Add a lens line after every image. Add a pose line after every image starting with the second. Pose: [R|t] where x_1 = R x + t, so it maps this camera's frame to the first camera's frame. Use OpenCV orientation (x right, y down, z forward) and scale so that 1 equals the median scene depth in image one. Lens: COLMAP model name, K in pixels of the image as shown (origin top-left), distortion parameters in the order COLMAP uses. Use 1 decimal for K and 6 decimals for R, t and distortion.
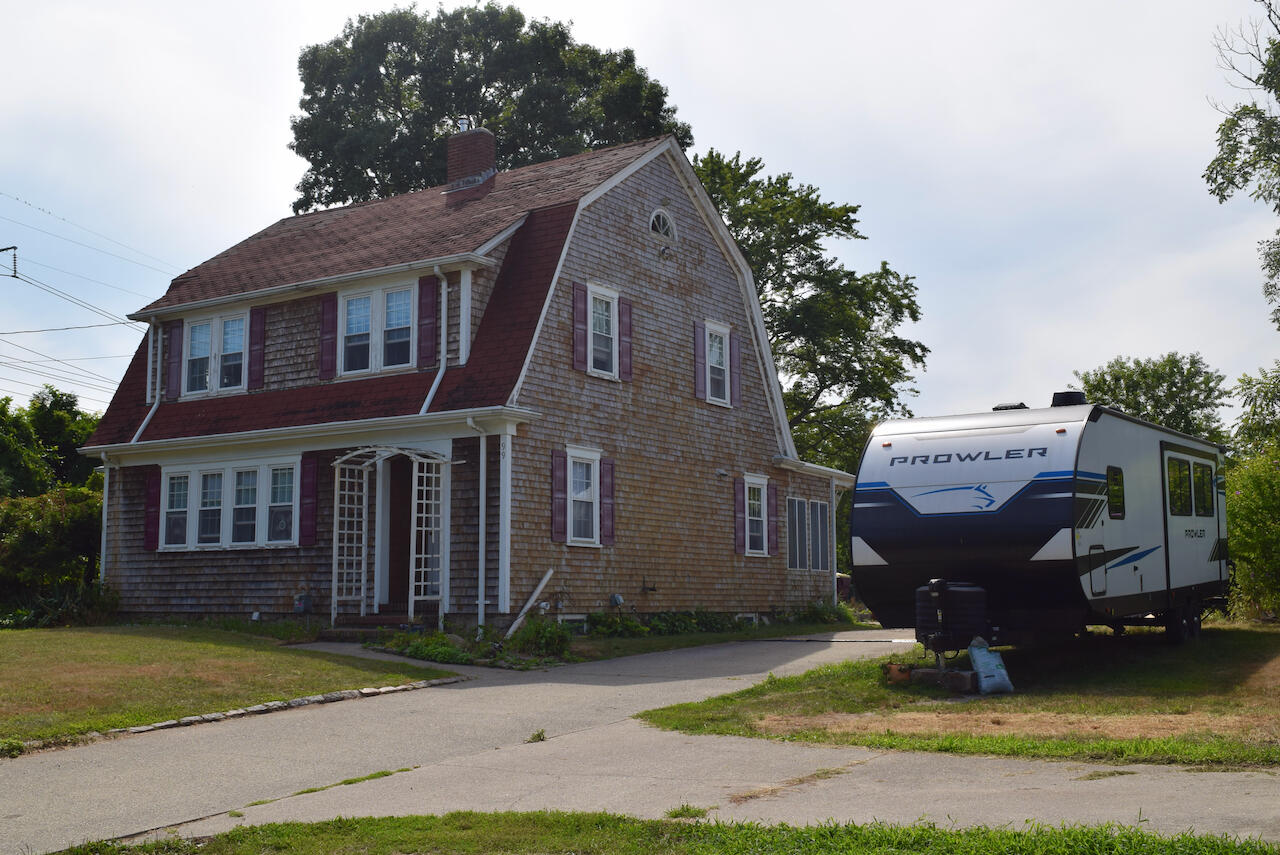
lens RADIAL K [[1428.6, 0, 640.0], [0, 1428.6, 427.5], [0, 0, 1]] dist [-0.064951, -0.003121]
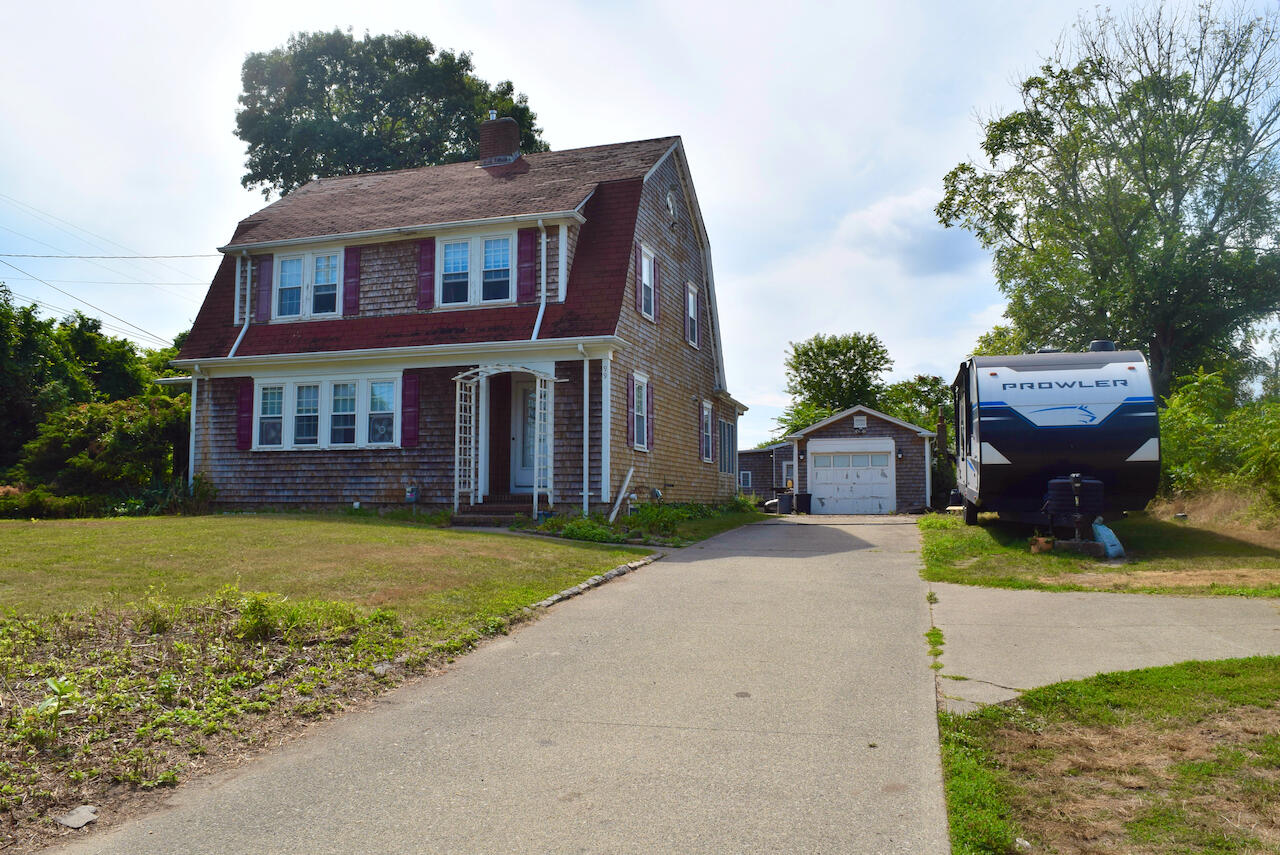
lens RADIAL K [[1004.0, 0, 640.0], [0, 1004.0, 427.5], [0, 0, 1]] dist [-0.081746, 0.001863]
pose [[0.963814, 0.023256, 0.265561, -0.264285], [-0.035705, 0.998473, 0.042148, 0.023548], [-0.264175, -0.050105, 0.963172, 0.133634]]
